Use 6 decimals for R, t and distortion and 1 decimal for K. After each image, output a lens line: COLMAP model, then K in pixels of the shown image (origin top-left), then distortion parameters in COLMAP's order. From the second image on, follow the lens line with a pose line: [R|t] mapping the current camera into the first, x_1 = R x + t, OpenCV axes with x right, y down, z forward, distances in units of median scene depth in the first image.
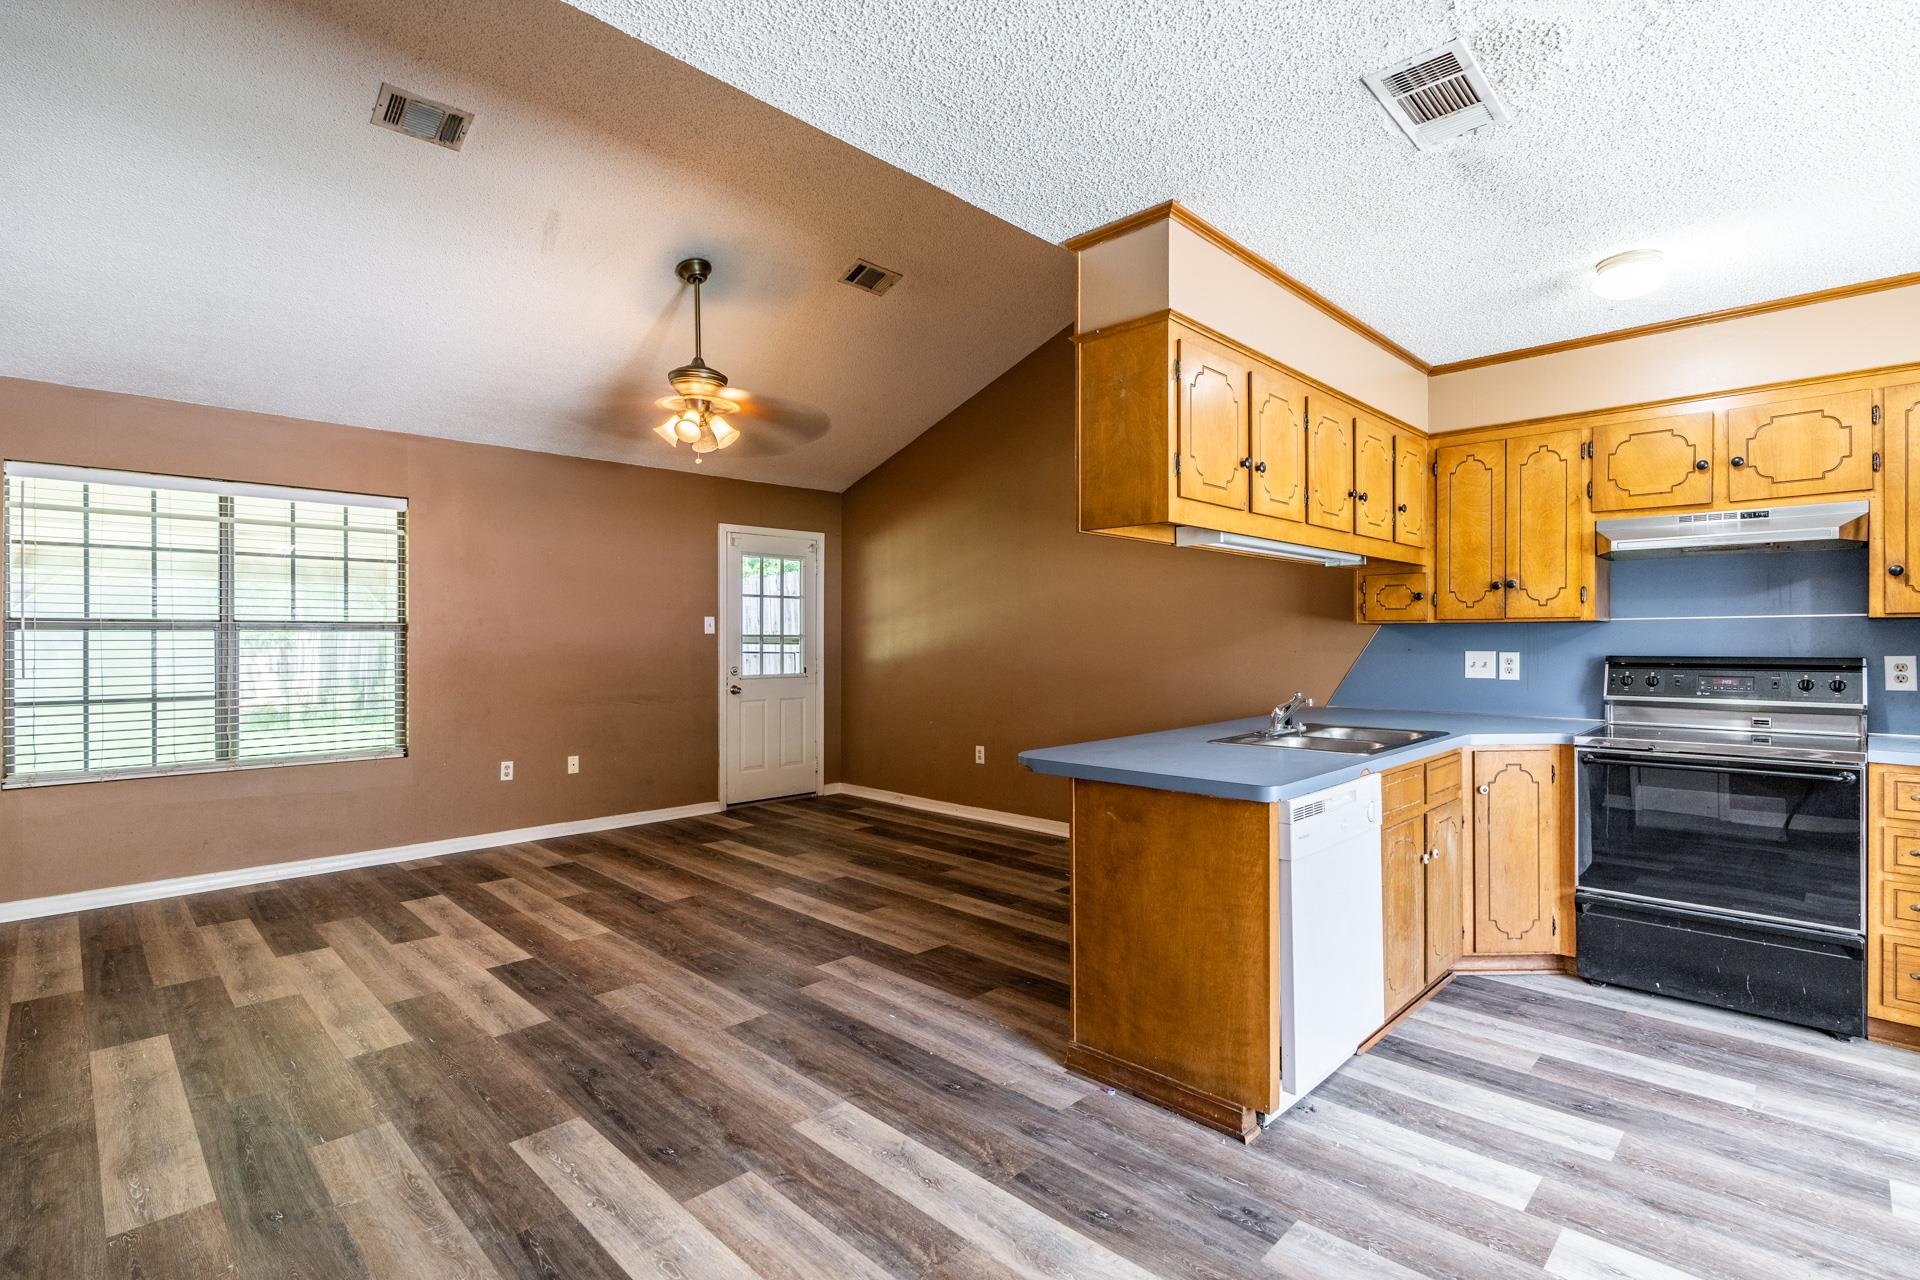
lens RADIAL K [[903.1, 0, 965.0], [0, 903.1, 641.8], [0, 0, 1]] dist [-0.010494, 0.003990]
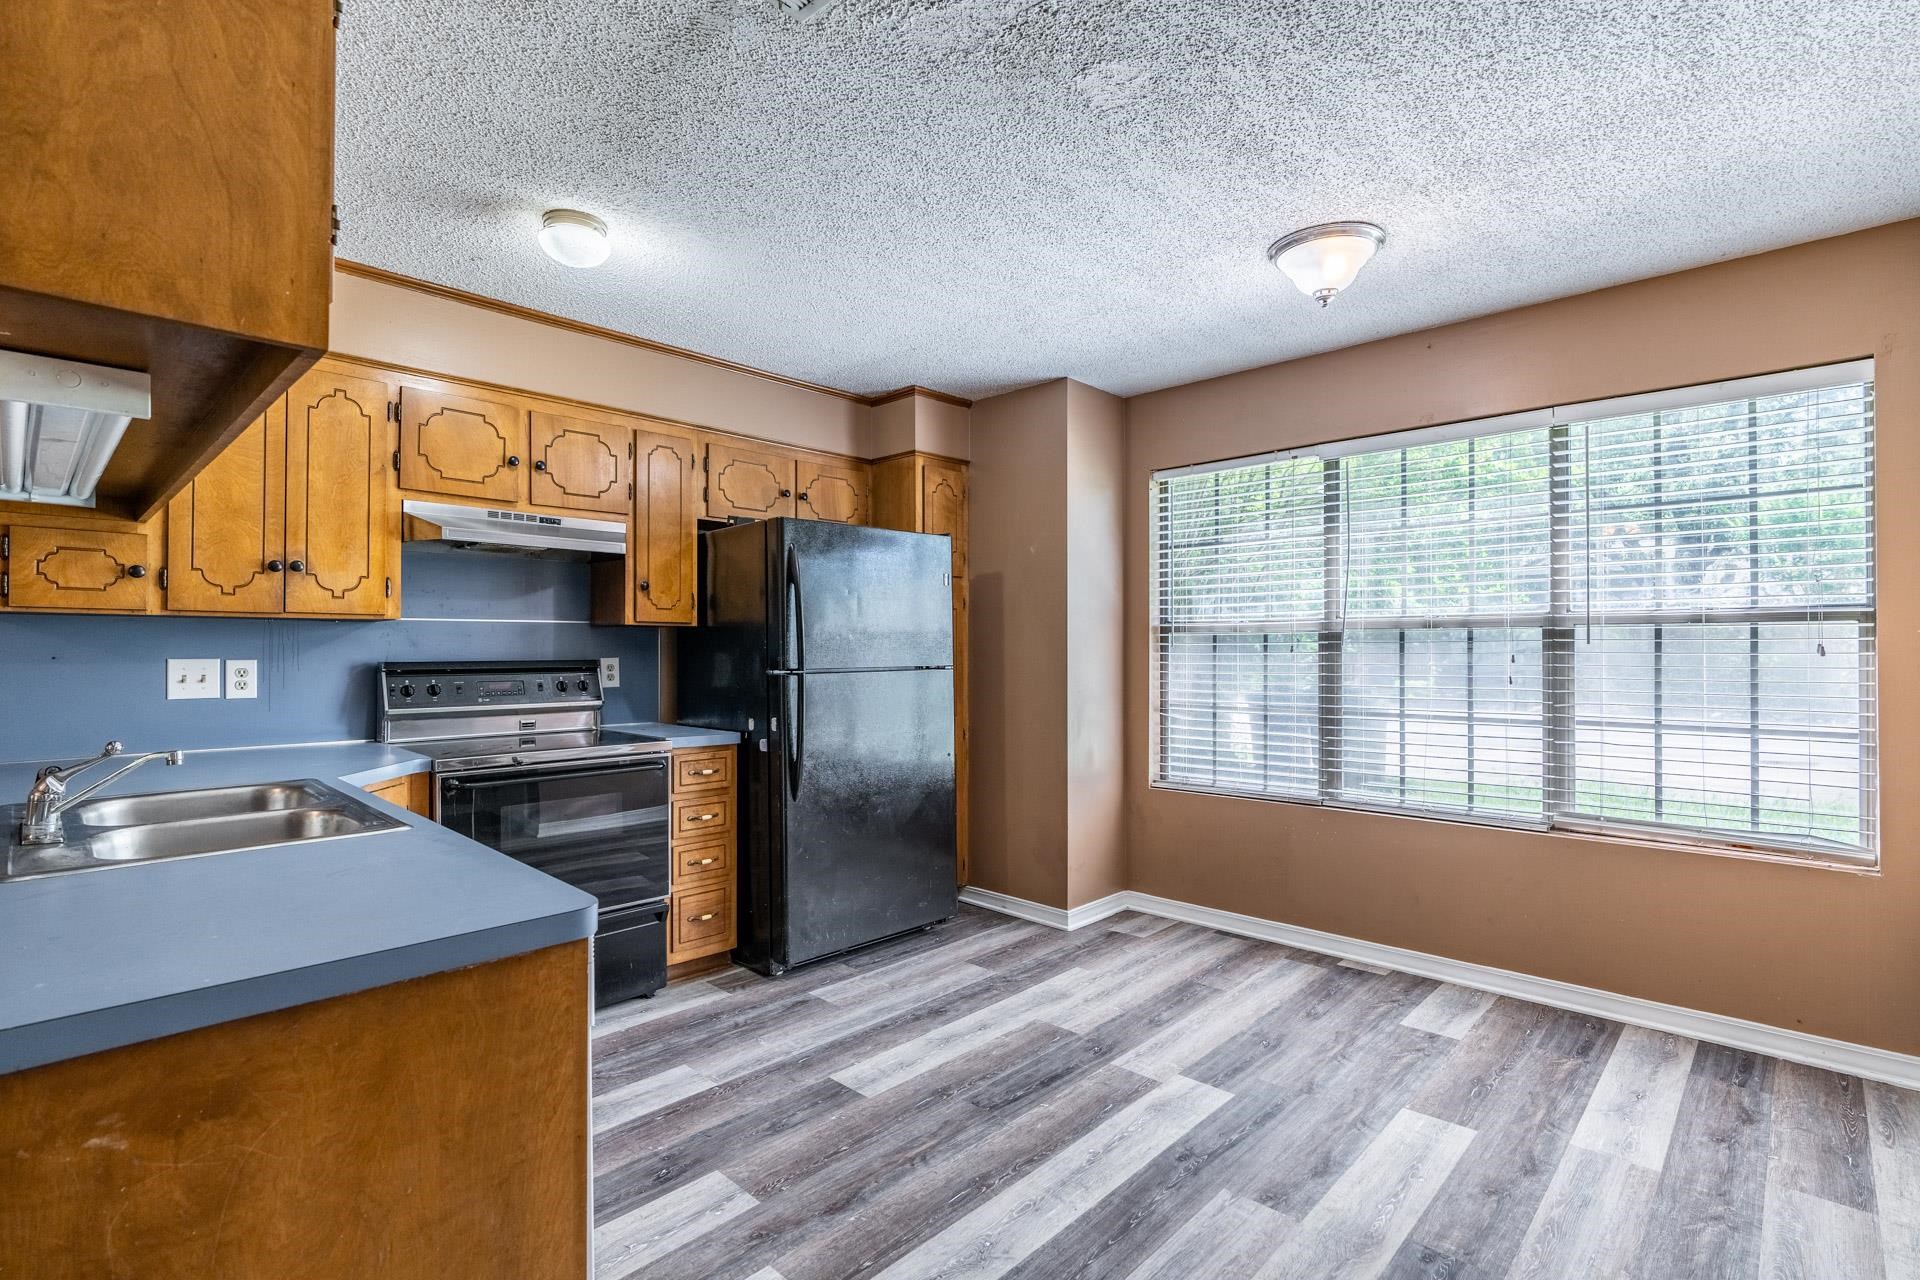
lens RADIAL K [[903.1, 0, 959.2], [0, 903.1, 635.4], [0, 0, 1]] dist [-0.010494, 0.003990]
pose [[-0.020741, 0.014286, 0.999683, -0.204169], [0.001672, 0.999897, -0.014254, 0.005382], [-0.999783, 0.001376, -0.020763, 0.748262]]
